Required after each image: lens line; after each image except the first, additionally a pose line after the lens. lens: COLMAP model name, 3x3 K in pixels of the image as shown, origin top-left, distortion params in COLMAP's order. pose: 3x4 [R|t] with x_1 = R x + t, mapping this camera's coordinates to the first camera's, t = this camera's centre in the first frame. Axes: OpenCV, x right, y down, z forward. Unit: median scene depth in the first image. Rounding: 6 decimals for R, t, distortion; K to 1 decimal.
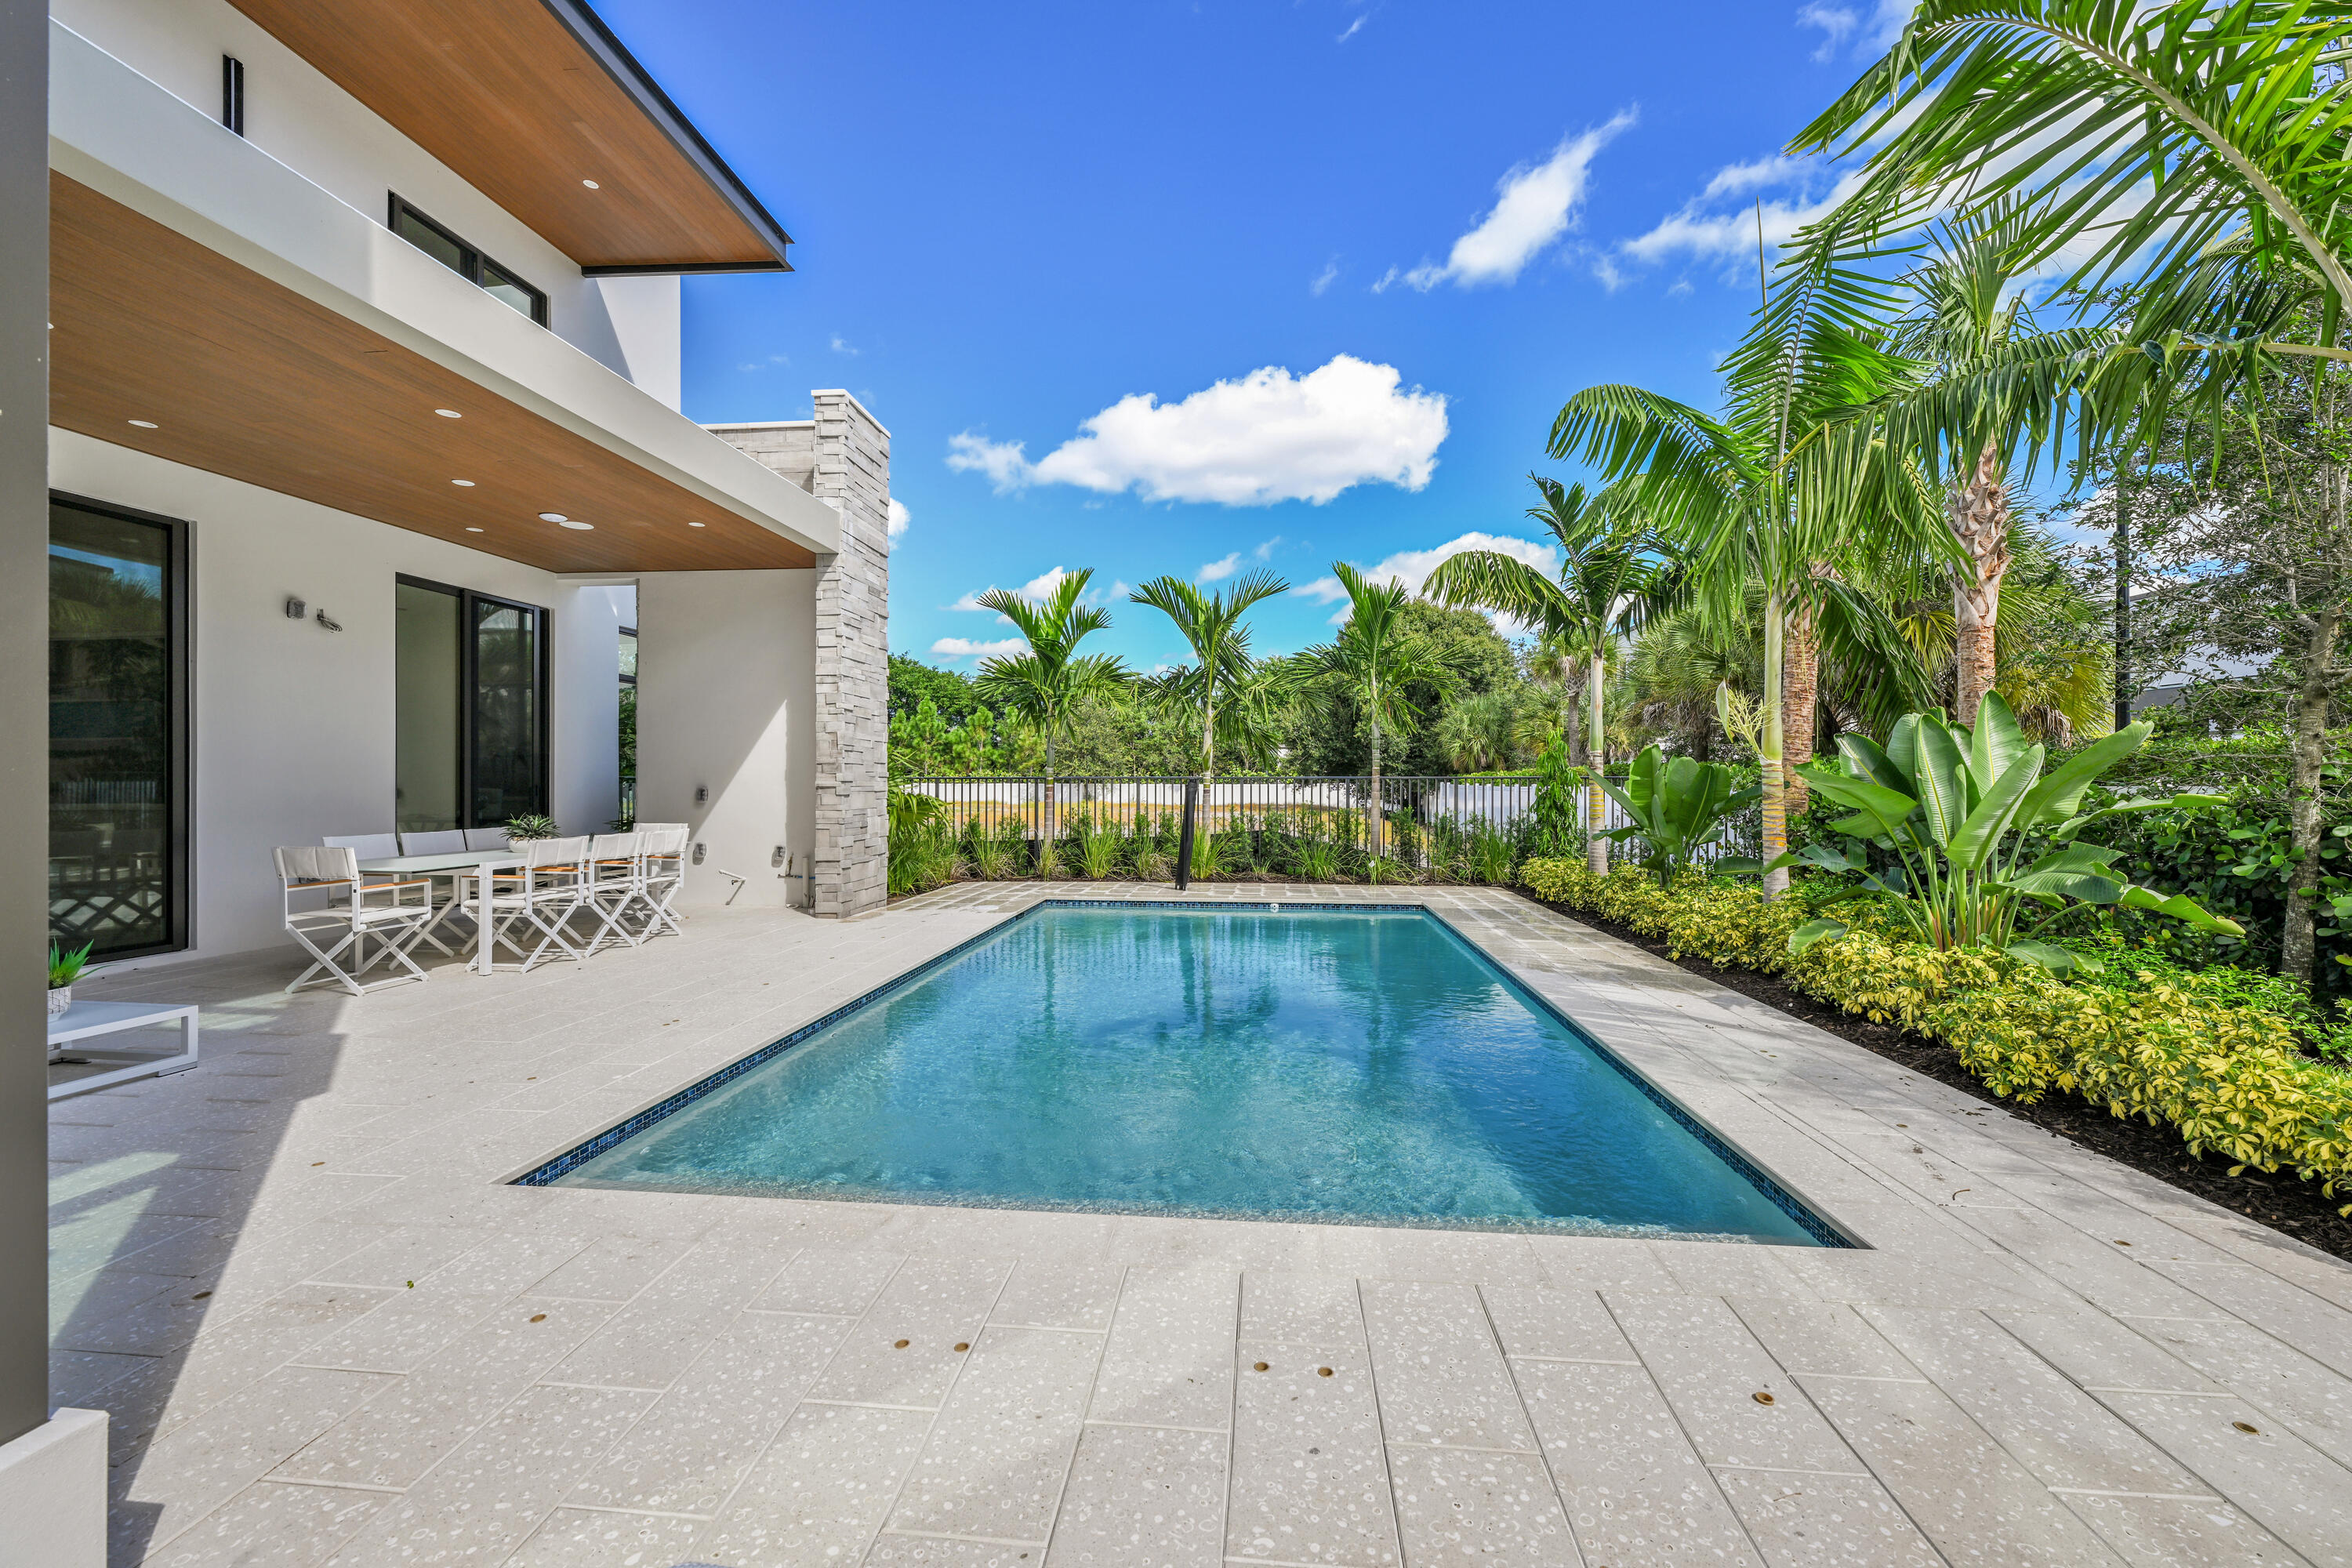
lens RADIAL K [[957.7, 0, 1169.2], [0, 957.7, 788.6], [0, 0, 1]] dist [-0.003313, 0.000370]
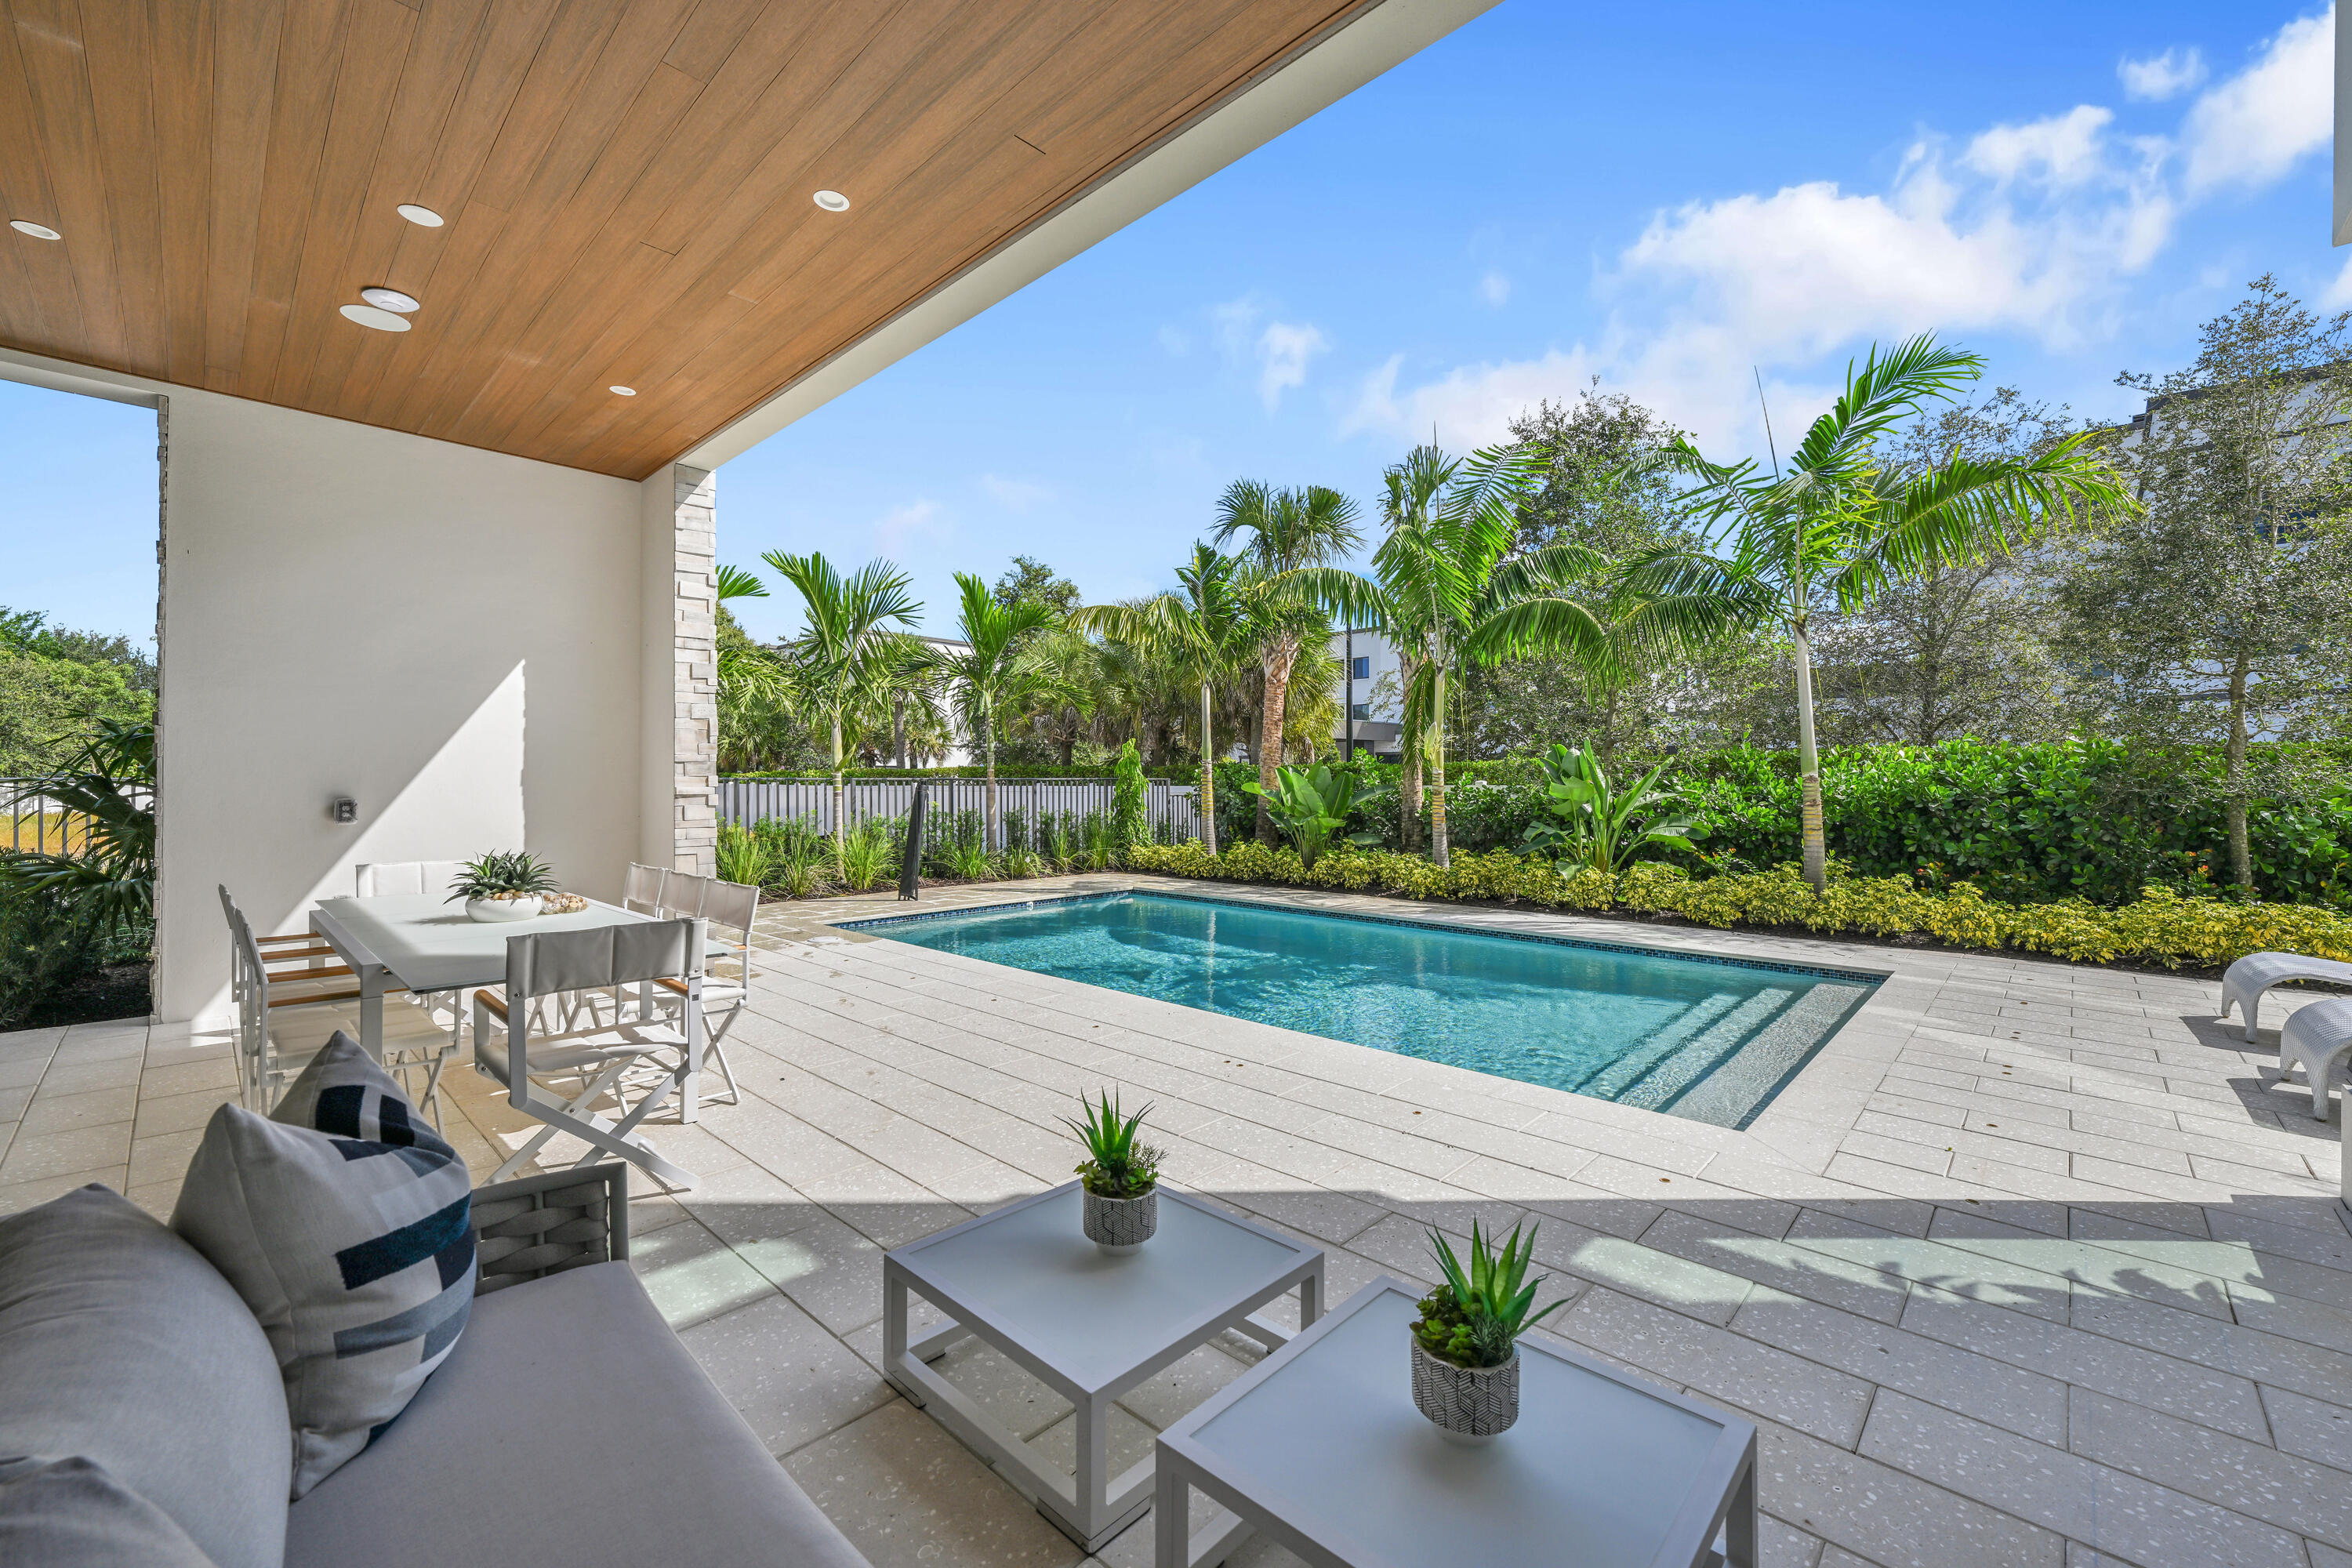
lens RADIAL K [[957.7, 0, 1160.9], [0, 957.7, 788.4], [0, 0, 1]] dist [-0.003313, 0.000370]
pose [[0.616307, -0.007927, 0.787466, -0.704583], [0.006321, 0.999967, 0.005119, -0.006944], [-0.787481, 0.001822, 0.616337, 0.282063]]
